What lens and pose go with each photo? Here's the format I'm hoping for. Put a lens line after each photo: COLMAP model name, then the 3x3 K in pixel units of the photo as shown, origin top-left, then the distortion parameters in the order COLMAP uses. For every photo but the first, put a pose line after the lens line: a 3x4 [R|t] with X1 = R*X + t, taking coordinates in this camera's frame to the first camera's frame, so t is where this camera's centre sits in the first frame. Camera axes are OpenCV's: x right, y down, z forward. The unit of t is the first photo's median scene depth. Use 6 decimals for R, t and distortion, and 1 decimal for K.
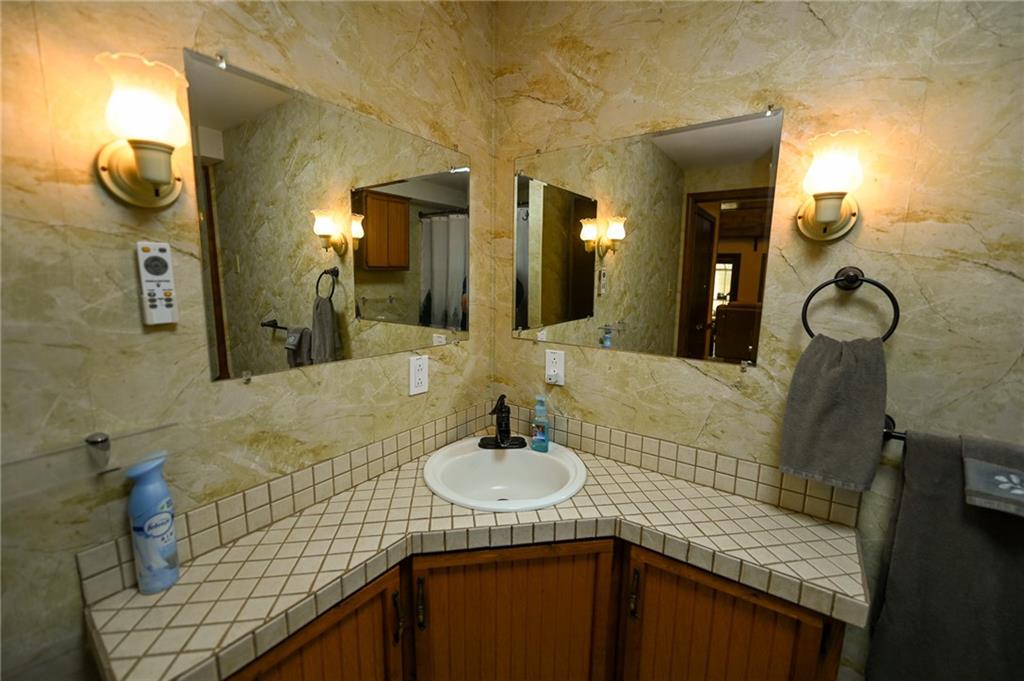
lens RADIAL K [[406.3, 0, 512.9], [0, 406.3, 342.3], [0, 0, 1]] dist [-0.006141, -0.001199]
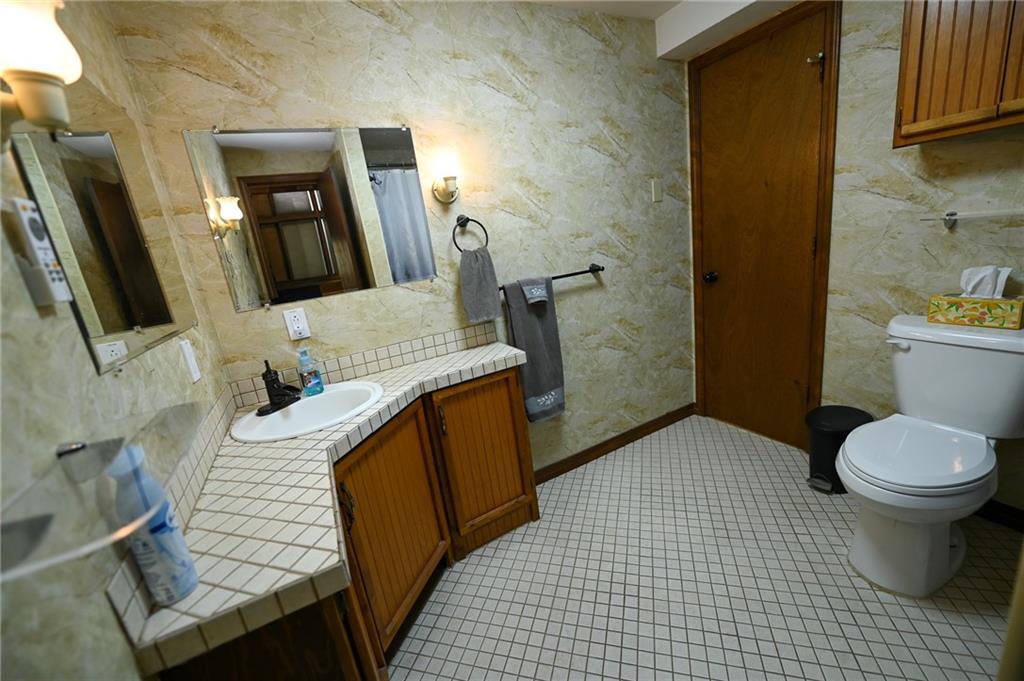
lens RADIAL K [[406.3, 0, 506.5], [0, 406.3, 341.0], [0, 0, 1]] dist [-0.006141, -0.001199]
pose [[0.452585, -0.292523, 0.842376, -0.816060], [0.280413, 0.943427, 0.176956, 0.094228], [-0.846484, 0.156126, 0.509009, -0.097220]]
